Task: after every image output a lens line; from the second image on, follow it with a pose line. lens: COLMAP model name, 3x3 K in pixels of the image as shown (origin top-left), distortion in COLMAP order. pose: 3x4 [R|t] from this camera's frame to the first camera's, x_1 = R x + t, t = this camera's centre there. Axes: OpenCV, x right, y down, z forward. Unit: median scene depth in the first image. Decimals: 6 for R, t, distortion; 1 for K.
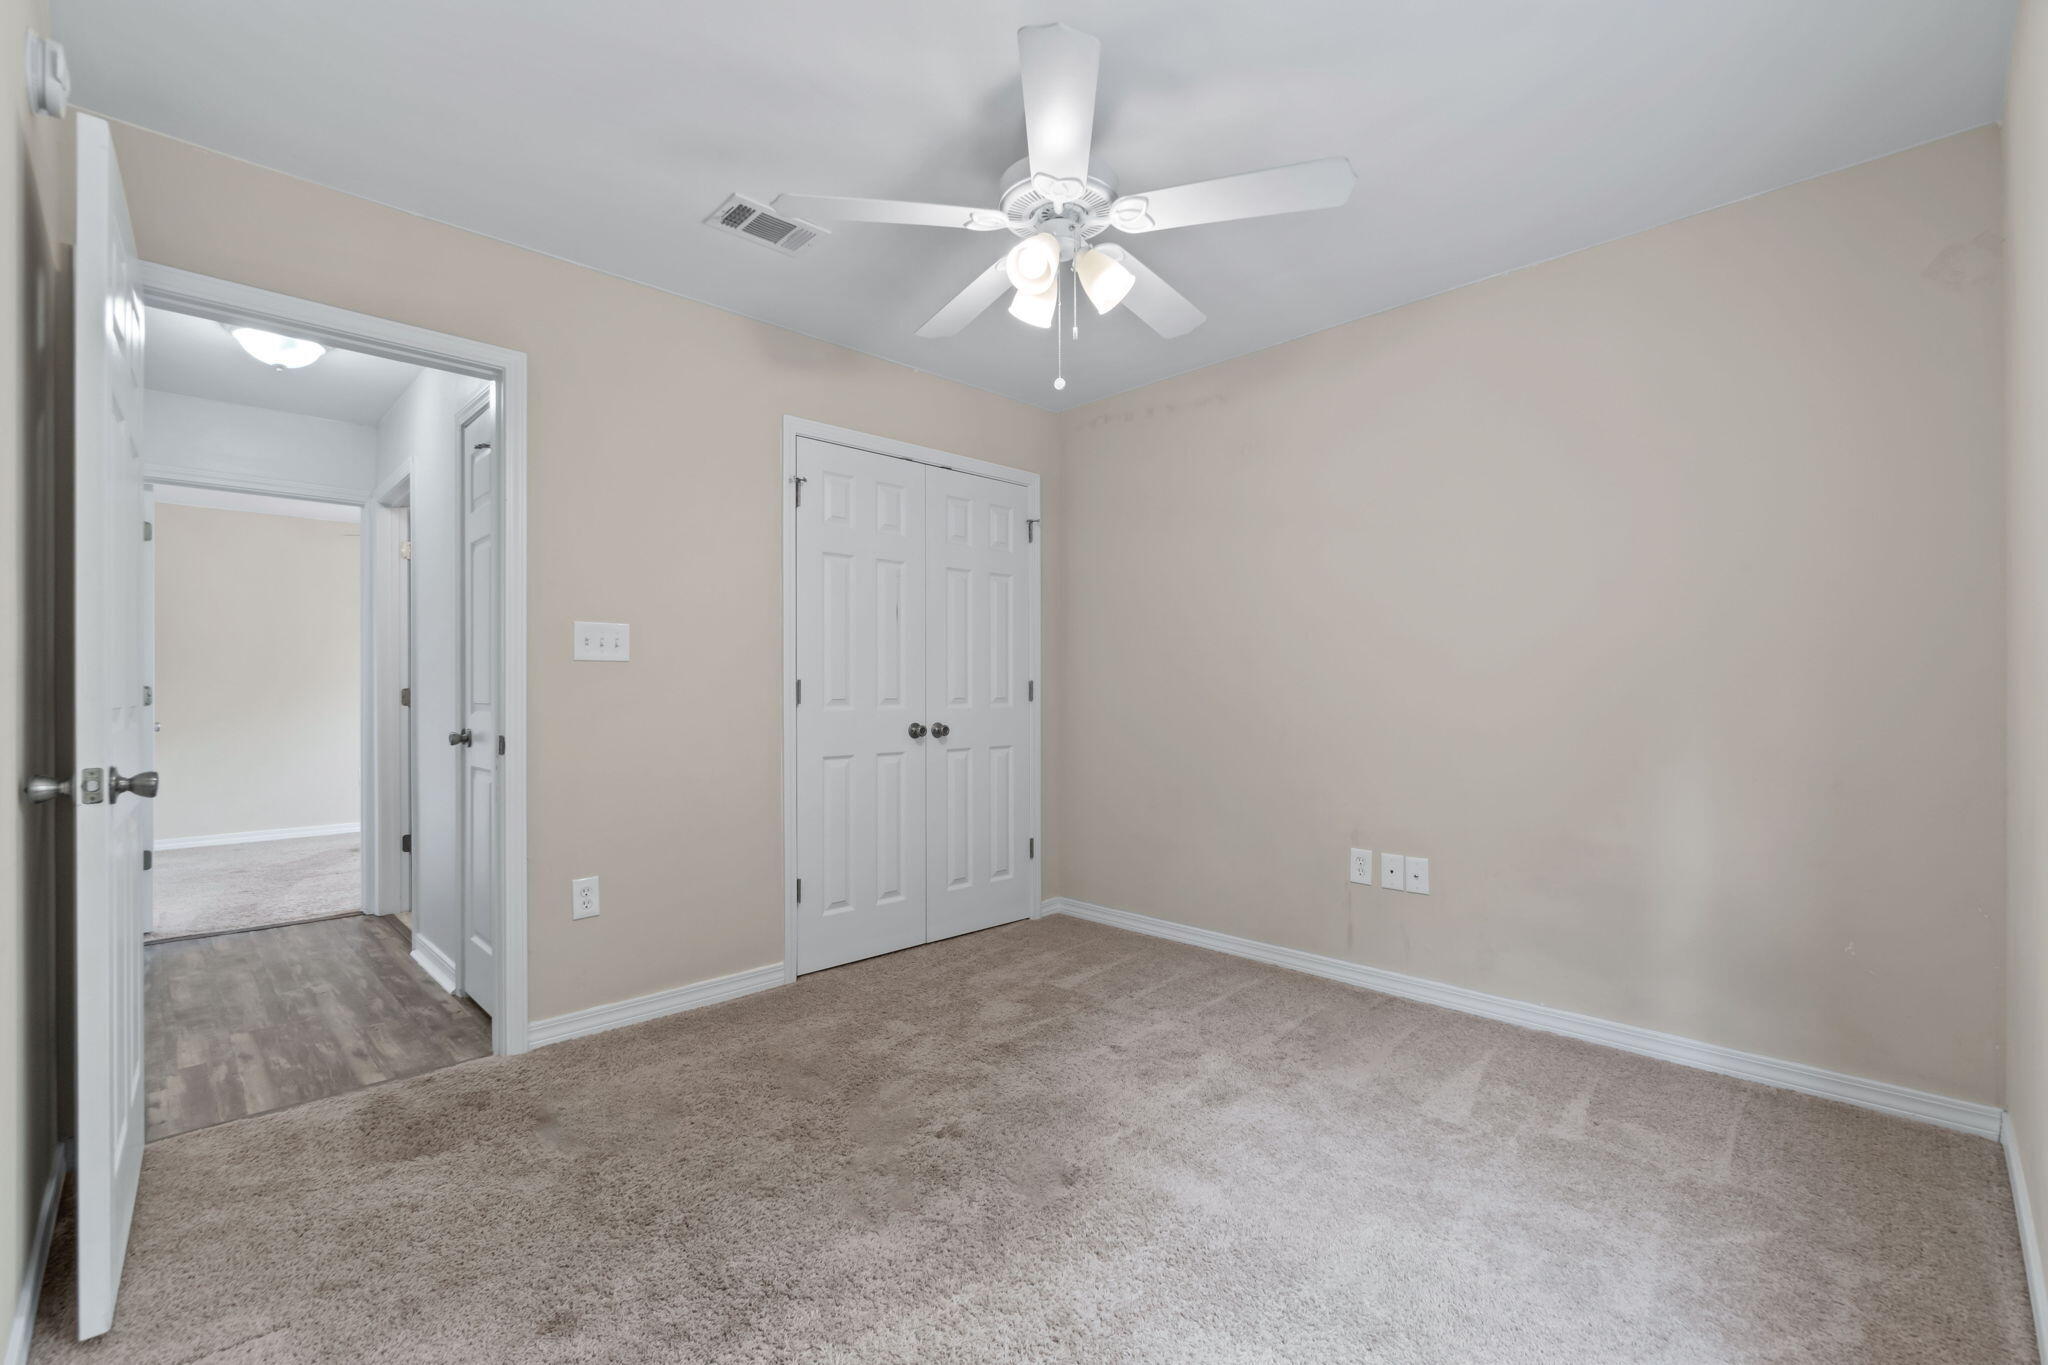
lens RADIAL K [[892.2, 0, 1020.6], [0, 892.2, 689.8], [0, 0, 1]] dist [-0.002360, 0.000460]
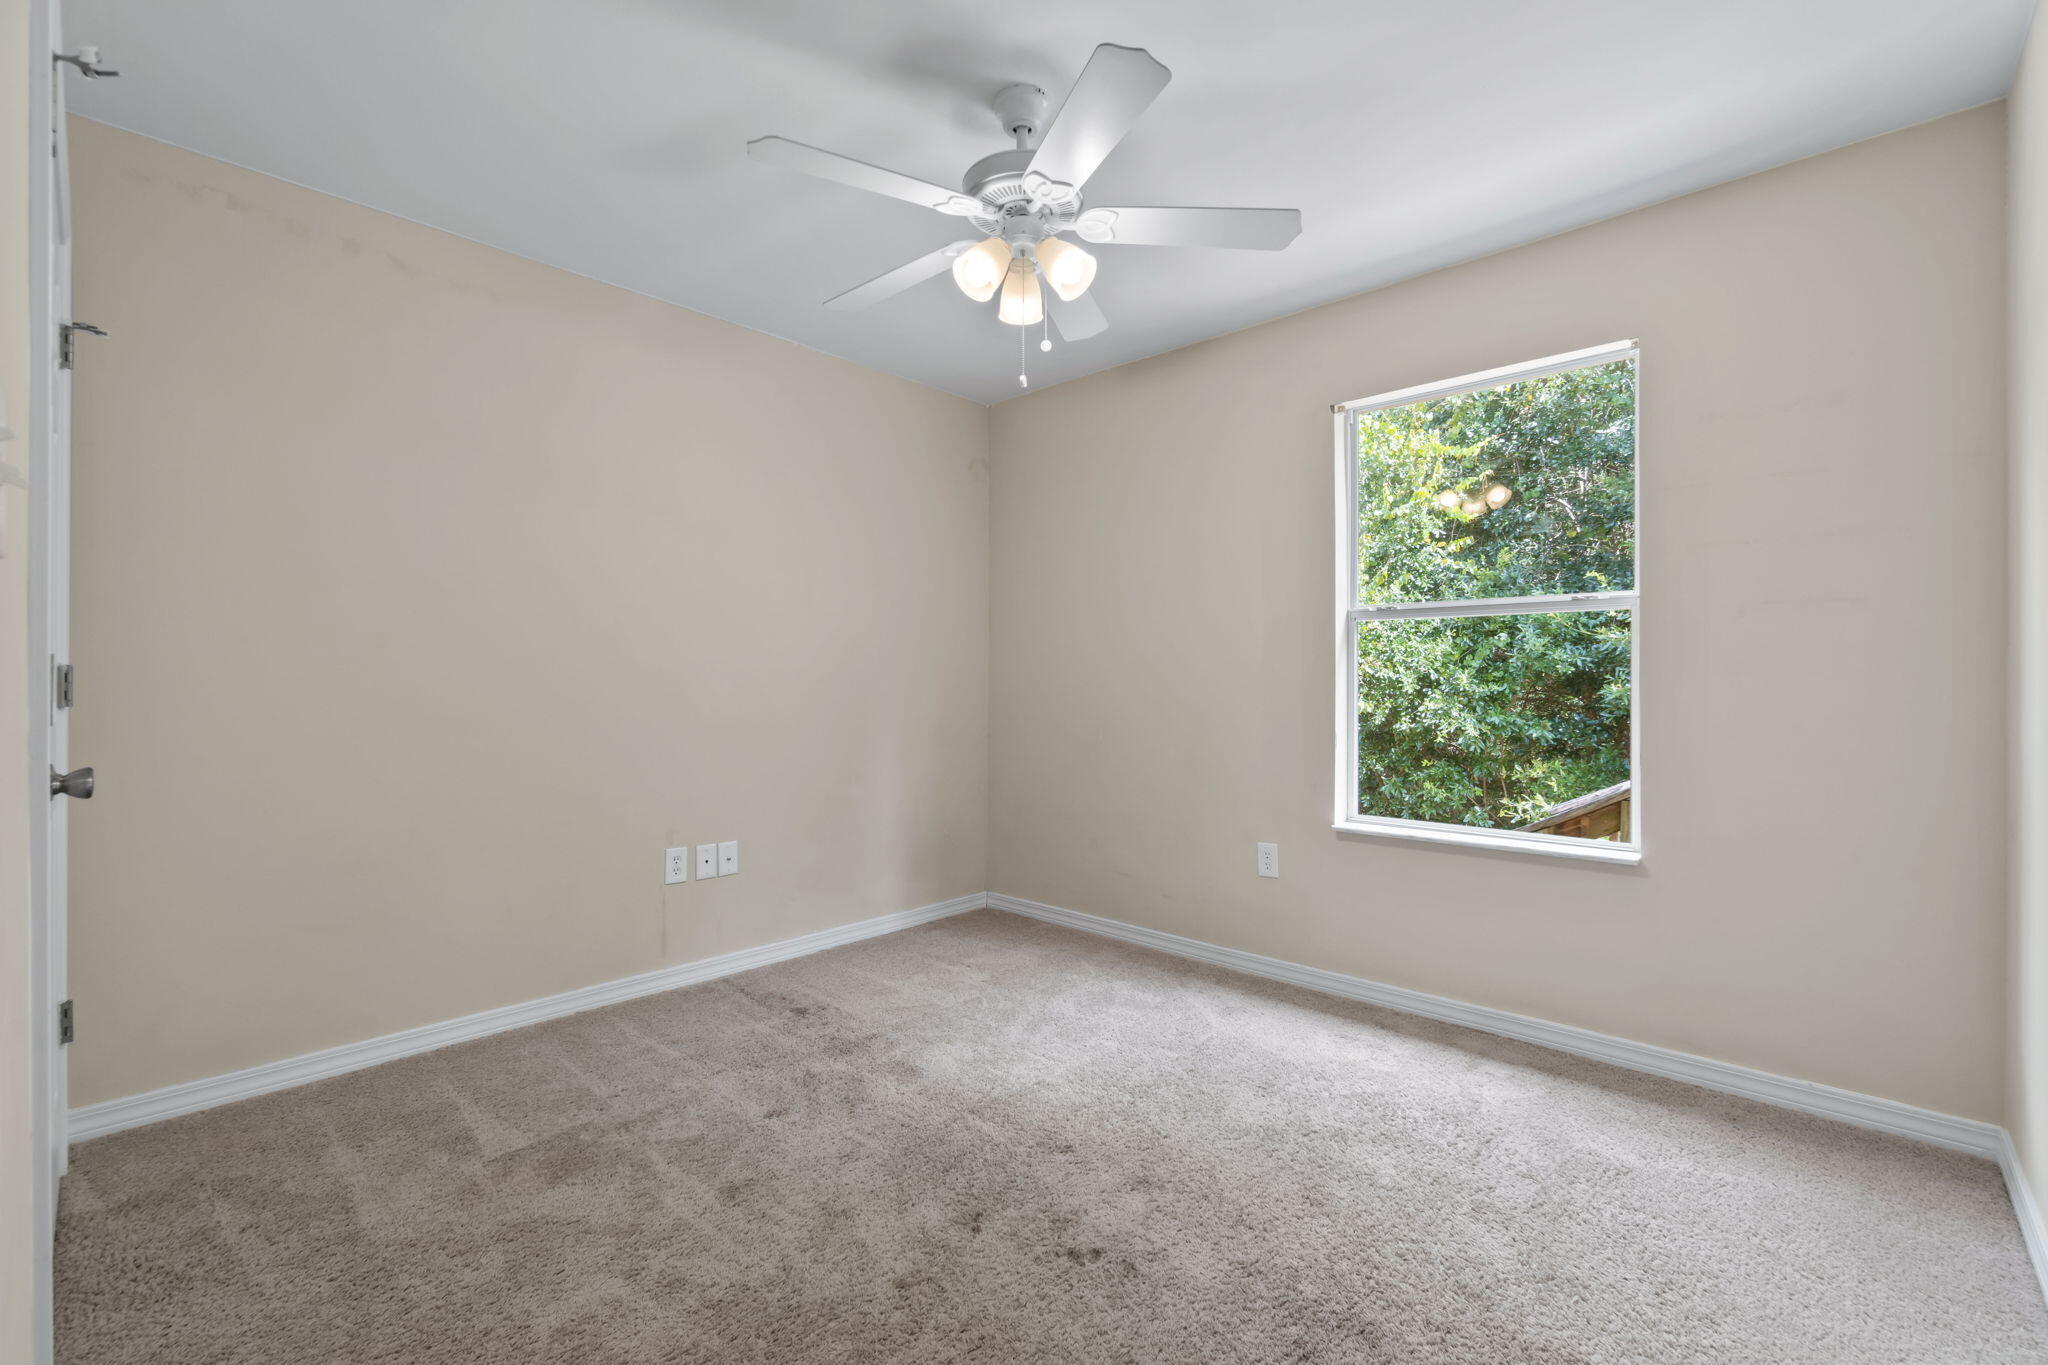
lens RADIAL K [[888.1, 0, 1017.6], [0, 888.1, 683.5], [0, 0, 1]] dist [-0.001922, 0.000797]
pose [[-0.041930, 0.003586, 0.999114, -0.632175], [0.000627, 0.999993, -0.003563, 0.002165], [-0.999120, 0.000477, -0.041932, 0.694916]]
